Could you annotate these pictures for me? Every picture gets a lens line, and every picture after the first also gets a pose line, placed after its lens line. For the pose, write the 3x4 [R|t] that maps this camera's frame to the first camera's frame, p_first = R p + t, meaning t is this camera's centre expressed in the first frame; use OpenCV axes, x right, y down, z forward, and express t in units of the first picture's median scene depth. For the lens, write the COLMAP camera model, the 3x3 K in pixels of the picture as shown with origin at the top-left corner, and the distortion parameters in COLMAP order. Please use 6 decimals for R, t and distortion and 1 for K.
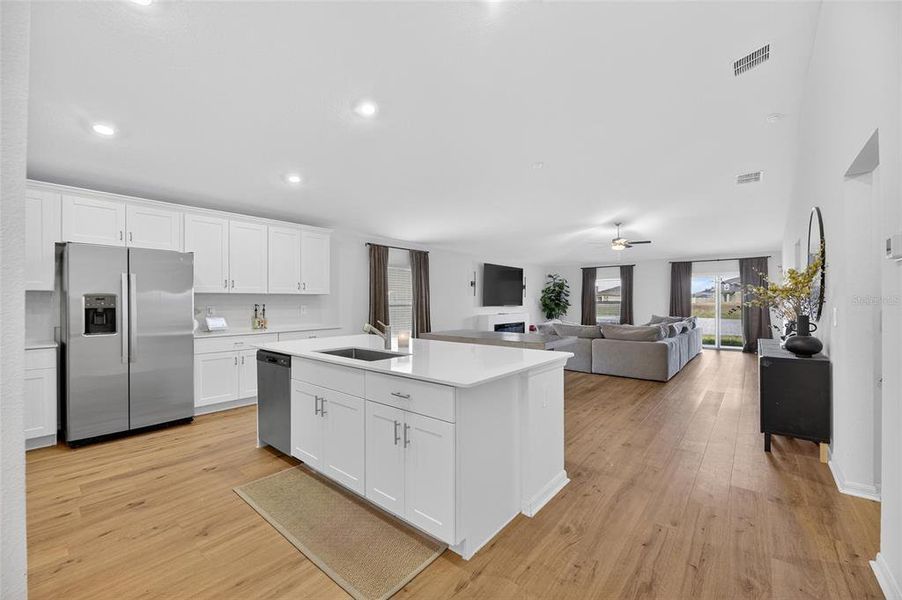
lens RADIAL K [[363.1, 0, 453.5], [0, 363.1, 301.1], [0, 0, 1]] dist [-0.000973, -0.001003]
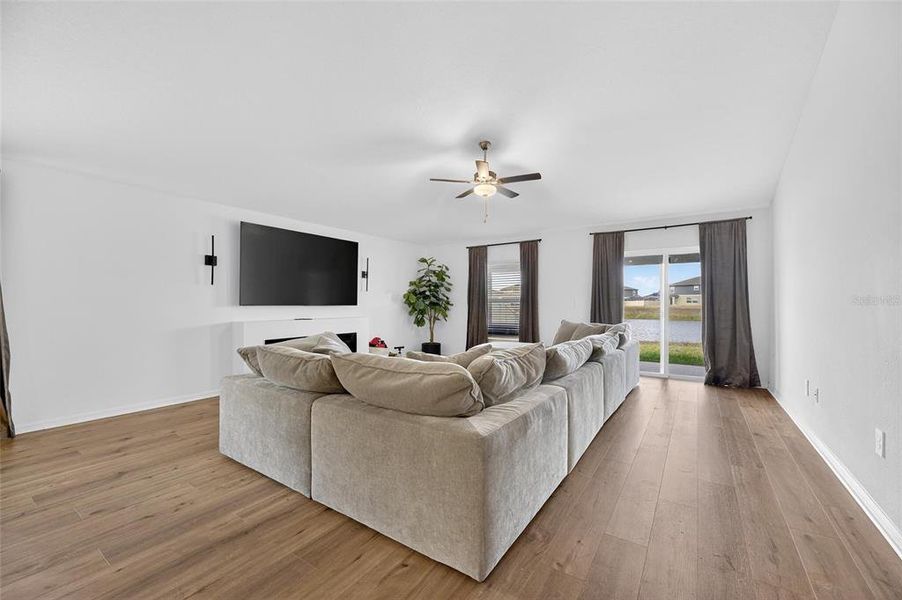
lens RADIAL K [[363.1, 0, 453.8], [0, 363.1, 304.9], [0, 0, 1]] dist [-0.000973, -0.001003]
pose [[0.994656, 0.000165, 0.103244, 0.468396], [-0.000327, 0.999999, 0.001551, 0.018310], [-0.103244, -0.001576, 0.994655, 0.644031]]
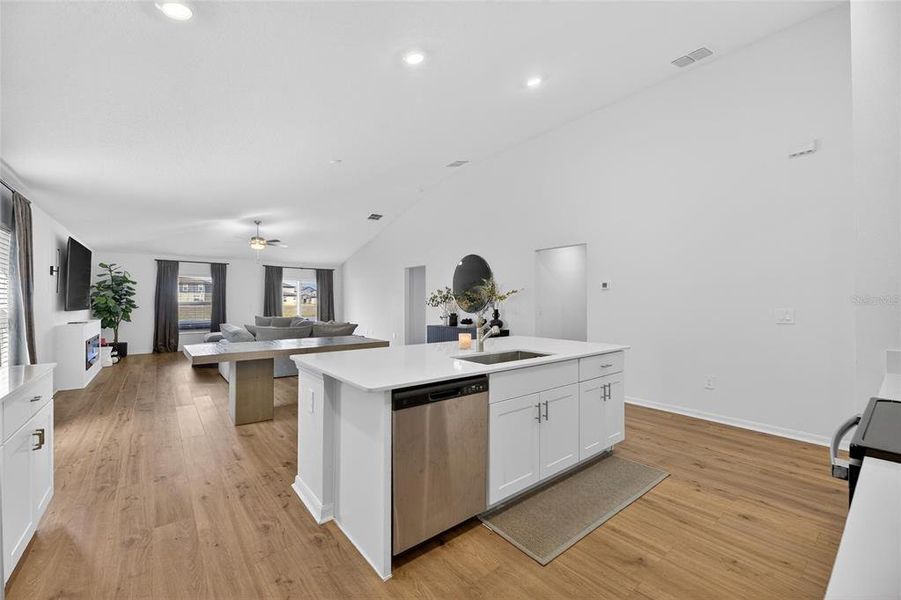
lens RADIAL K [[362.7, 0, 452.8], [0, 362.7, 302.3], [0, 0, 1]] dist [-0.000973, -0.001003]
pose [[0.192846, 0.002296, 0.981226, -0.515743], [-0.002111, 0.999996, -0.001925, 0.001068], [-0.981227, -0.001700, 0.192850, 0.399071]]
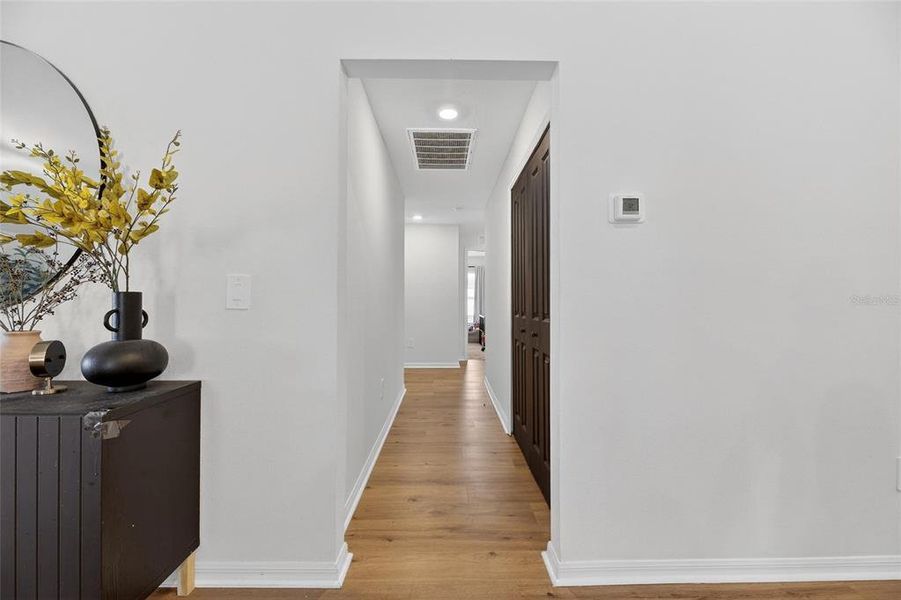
lens RADIAL K [[362.7, 0, 449.6], [0, 362.7, 298.1], [0, 0, 1]] dist [-0.000973, -0.001003]
pose [[-0.653476, 0.012542, 0.756843, 0.185703], [0.001729, 0.999885, -0.015077, 0.024841], [-0.756945, -0.008544, -0.653423, 0.469157]]
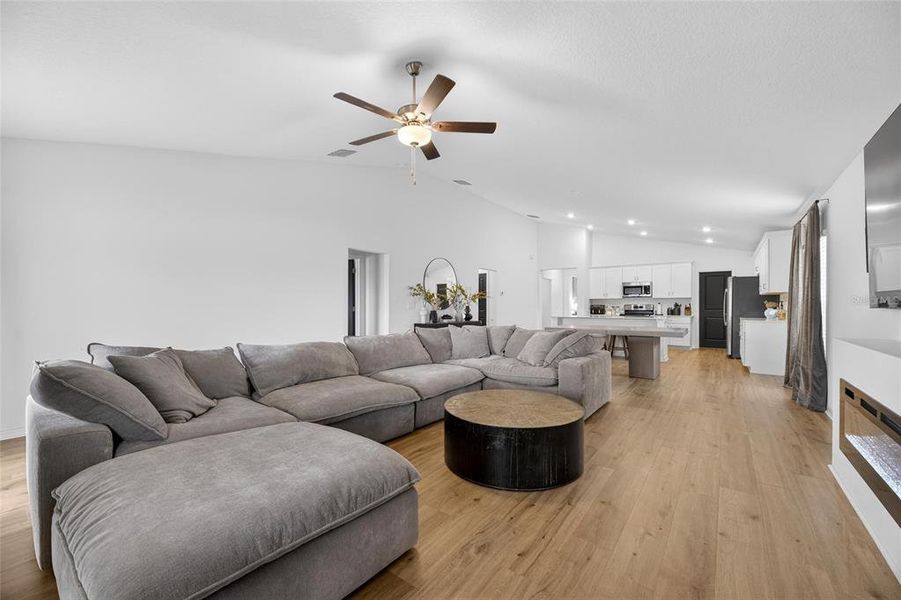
lens RADIAL K [[362.7, 0, 451.2], [0, 362.7, 303.3], [0, 0, 1]] dist [-0.000973, -0.001003]
pose [[-0.998685, 0.005600, -0.050961, 0.578682], [0.005739, 0.999980, -0.002578, 0.008307], [0.050946, -0.002867, -0.998697, 1.763196]]
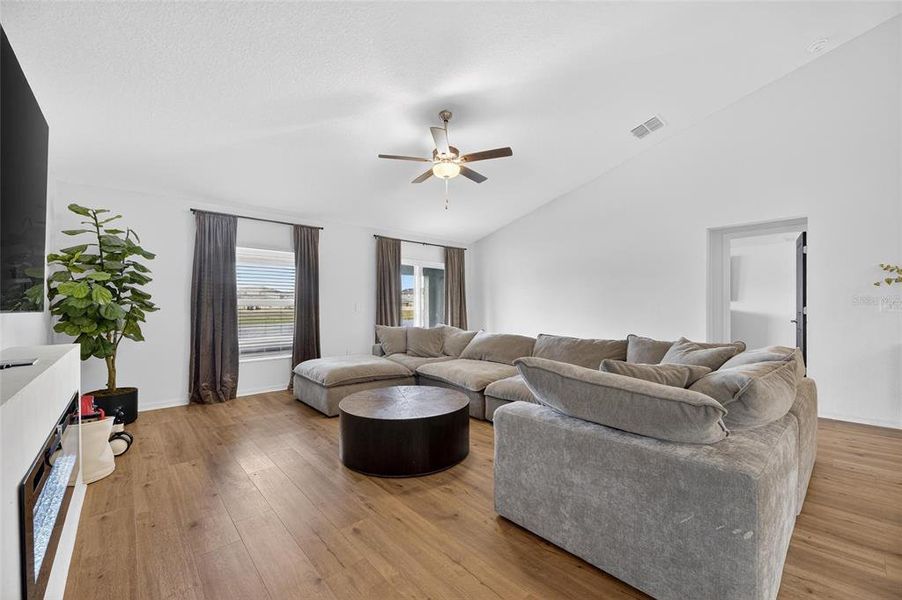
lens RADIAL K [[363.1, 0, 461.3], [0, 363.1, 311.9], [0, 0, 1]] dist [-0.000973, -0.001003]
pose [[0.126808, -0.014158, 0.991826, 0.031694], [0.002377, 0.999900, 0.013969, 0.016964], [-0.991924, 0.000586, 0.126829, 1.216315]]
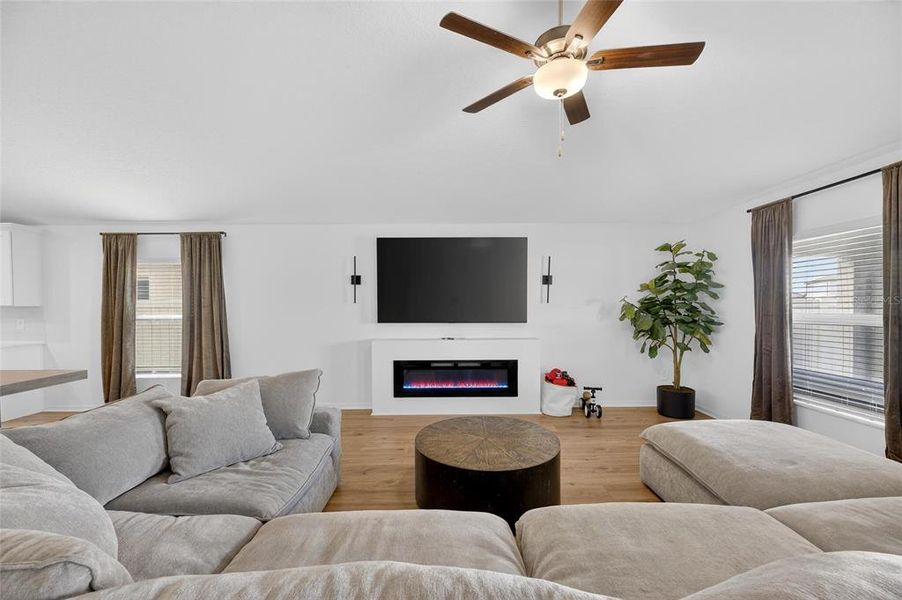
lens RADIAL K [[363.1, 0, 451.9], [0, 363.1, 307.8], [0, 0, 1]] dist [-0.000973, -0.001003]
pose [[0.645667, 0.010532, -0.763547, 0.766511], [0.003519, 0.999853, 0.016767, -0.020759], [0.763611, -0.013512, 0.645535, 1.059577]]
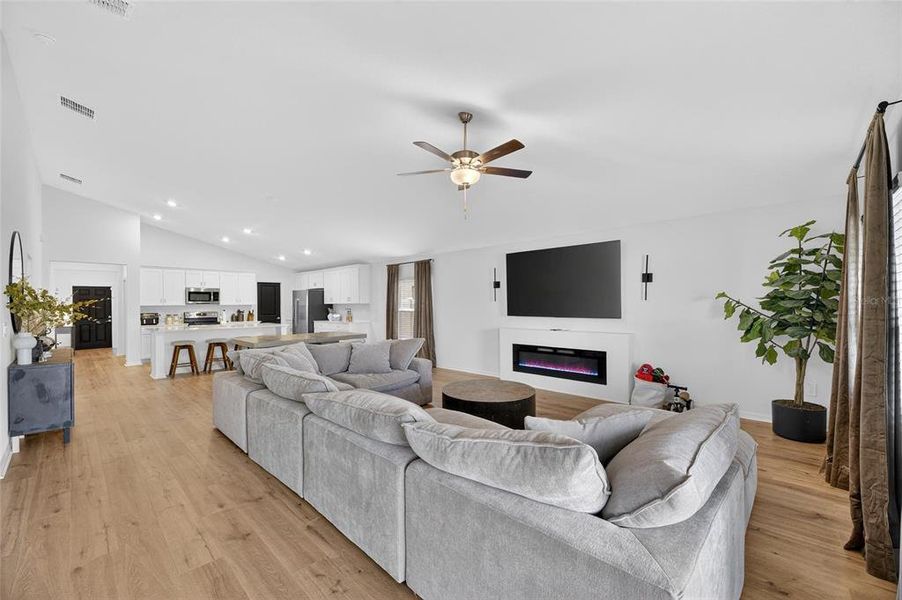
lens RADIAL K [[363.1, 0, 453.7], [0, 363.1, 302.1], [0, 0, 1]] dist [-0.000973, -0.001003]
pose [[-0.066651, -0.002376, -0.997774, 1.110634], [0.007348, 0.999969, -0.002872, -0.014400], [0.997749, -0.007524, -0.066631, 1.333904]]
